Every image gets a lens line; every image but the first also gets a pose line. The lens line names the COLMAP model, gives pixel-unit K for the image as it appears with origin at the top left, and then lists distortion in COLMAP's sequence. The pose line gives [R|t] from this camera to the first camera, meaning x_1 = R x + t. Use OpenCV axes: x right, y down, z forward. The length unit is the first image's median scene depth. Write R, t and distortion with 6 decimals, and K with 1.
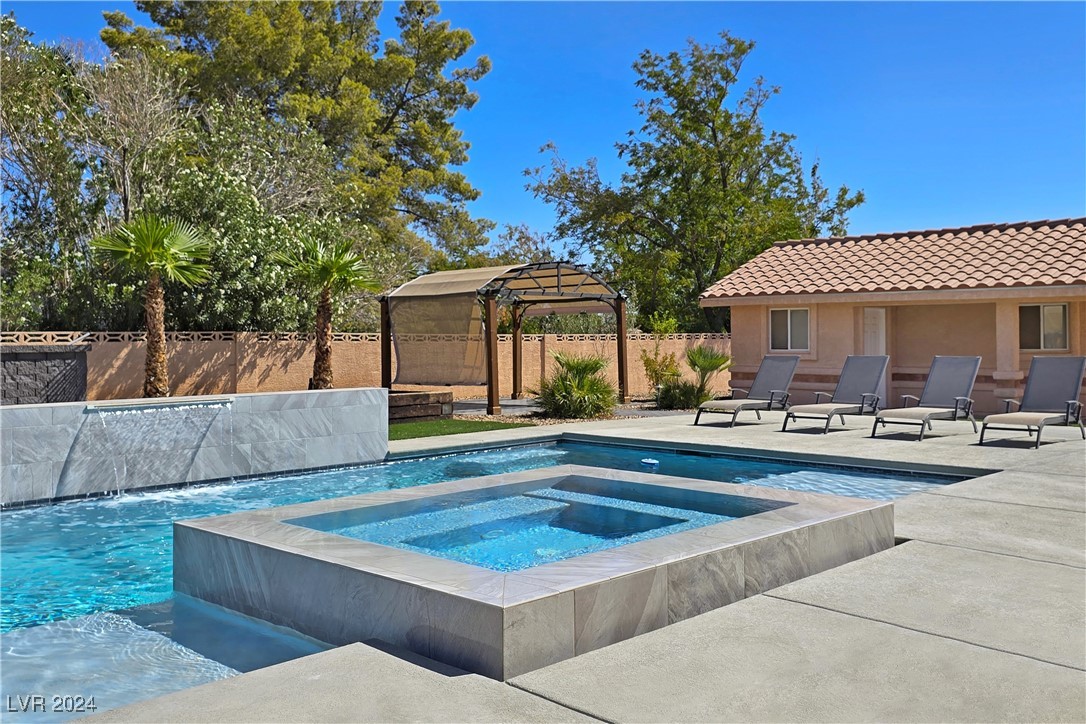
lens RADIAL K [[1006.5, 0, 548.0], [0, 1006.5, 325.9], [0, 0, 1]] dist [0.058250, 0.000000]
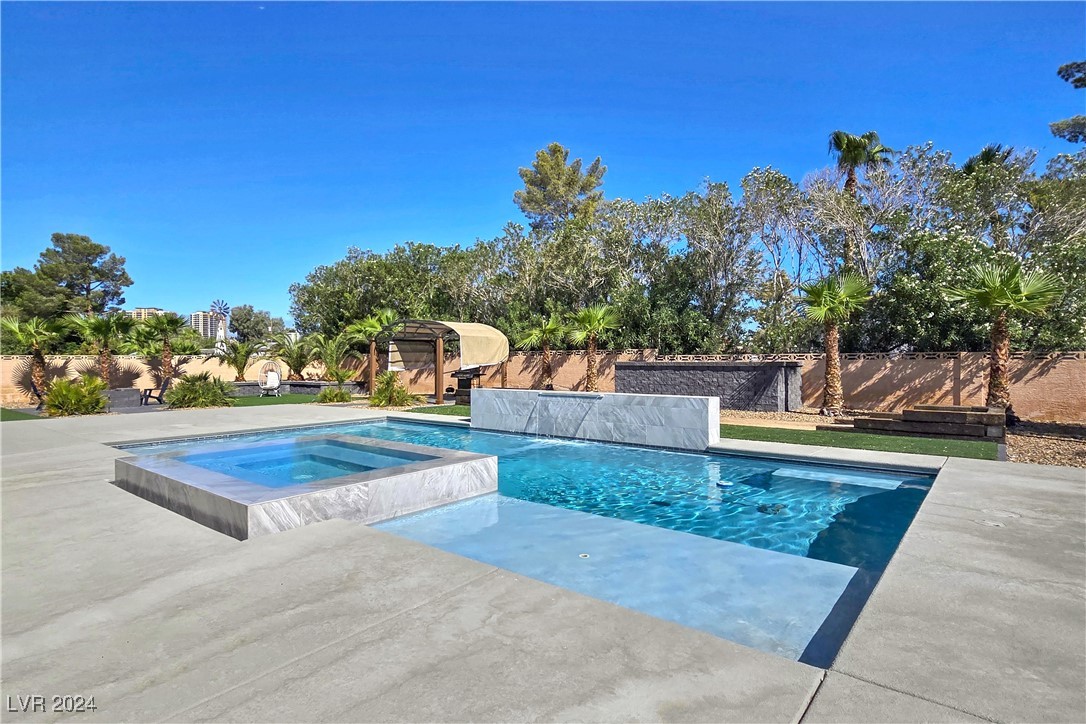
lens RADIAL K [[580.8, 0, 539.9], [0, 580.8, 351.0], [0, 0, 1]] dist [-0.002683, -0.000613]
pose [[0.075017, -0.008238, -0.997148, 0.369216], [0.018344, 0.999808, -0.006880, 0.000402], [0.997013, -0.017776, 0.075154, 0.452106]]
